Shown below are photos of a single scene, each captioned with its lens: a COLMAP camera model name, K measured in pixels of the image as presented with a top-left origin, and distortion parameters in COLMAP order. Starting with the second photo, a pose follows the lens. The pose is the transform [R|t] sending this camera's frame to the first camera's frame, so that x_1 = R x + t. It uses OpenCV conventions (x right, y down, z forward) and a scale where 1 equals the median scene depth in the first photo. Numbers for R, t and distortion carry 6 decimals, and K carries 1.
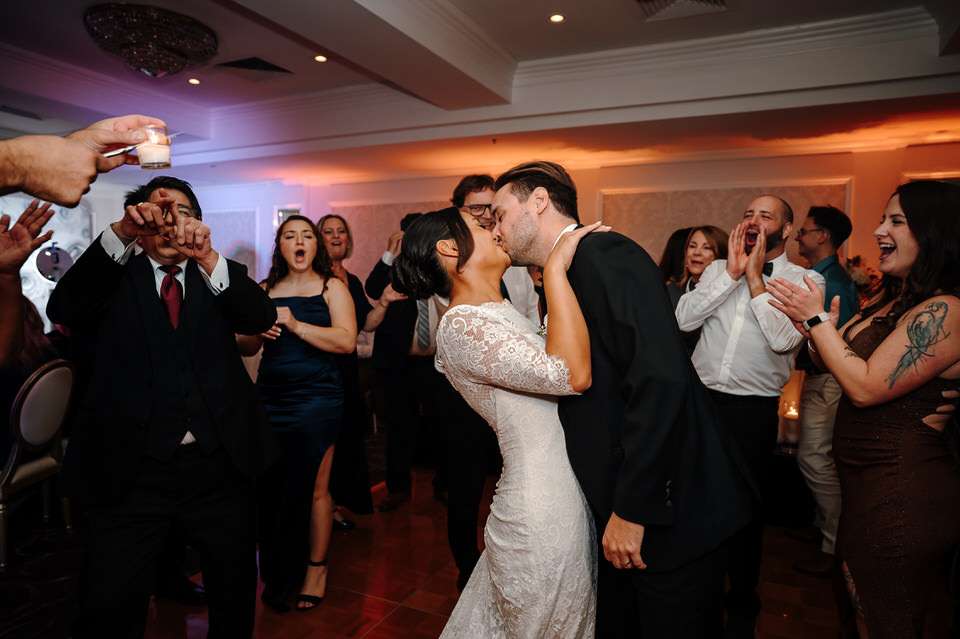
lens RADIAL K [[640.2, 0, 486.7], [0, 640.2, 319.6], [0, 0, 1]] dist [-0.048331, 0.050295]
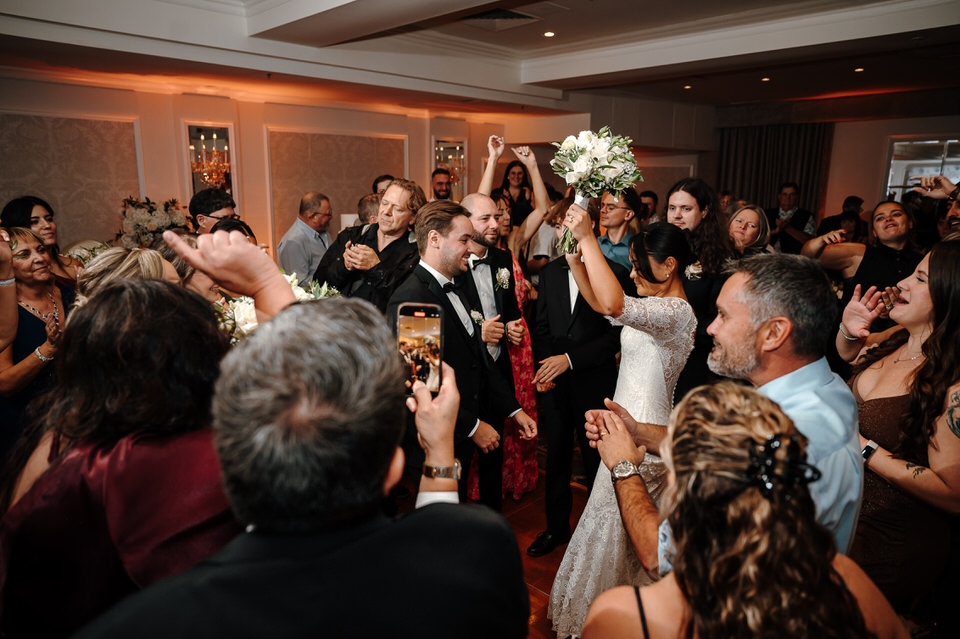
lens RADIAL K [[640.2, 0, 486.7], [0, 640.2, 319.6], [0, 0, 1]] dist [-0.048331, 0.050295]
pose [[0.361173, -0.181735, 0.914618, -0.374194], [0.094823, 0.982899, 0.157858, -0.015311], [-0.927665, 0.029713, 0.372229, 0.172731]]
